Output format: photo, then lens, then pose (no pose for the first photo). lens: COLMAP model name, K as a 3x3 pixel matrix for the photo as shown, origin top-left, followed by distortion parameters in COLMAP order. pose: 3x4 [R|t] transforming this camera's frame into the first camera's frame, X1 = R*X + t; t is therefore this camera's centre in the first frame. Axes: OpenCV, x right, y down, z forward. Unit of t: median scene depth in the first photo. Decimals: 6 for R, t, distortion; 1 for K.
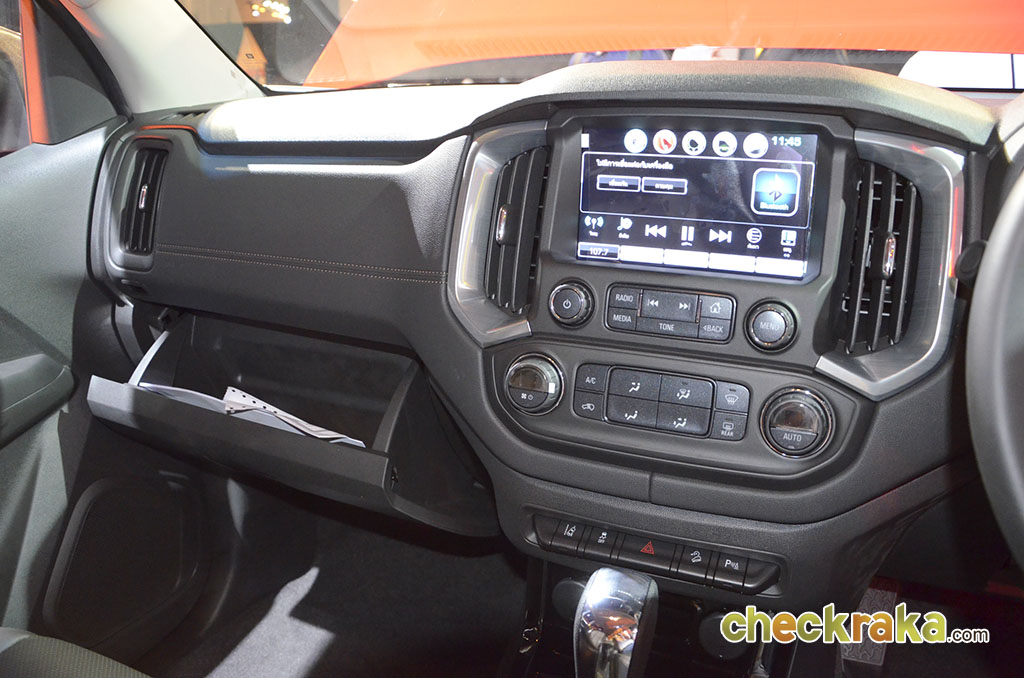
lens RADIAL K [[812.6, 0, 512.0], [0, 812.6, 339.0], [0, 0, 1]] dist [-0.078080, 0.001070]
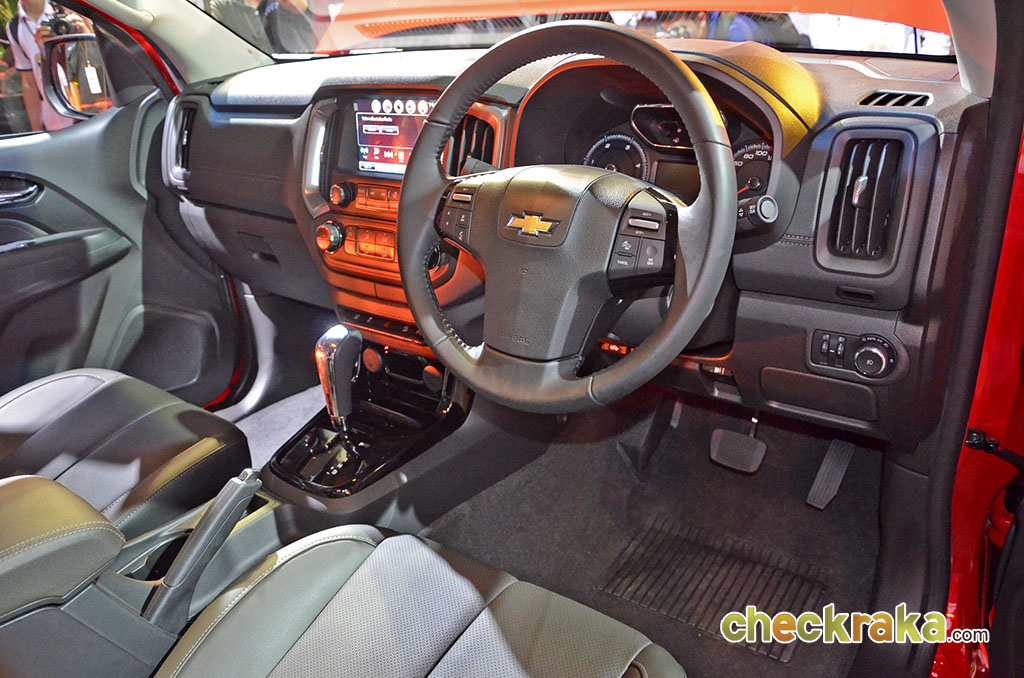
lens RADIAL K [[802.8, 0, 512.0], [0, 802.8, 339.0], [0, 0, 1]] dist [0.003422, 0.001202]
pose [[0.971340, 0.022655, -0.236614, 0.894610], [0.006492, 0.992547, 0.121687, 0.066025], [0.237607, -0.119735, 0.963953, -0.776772]]
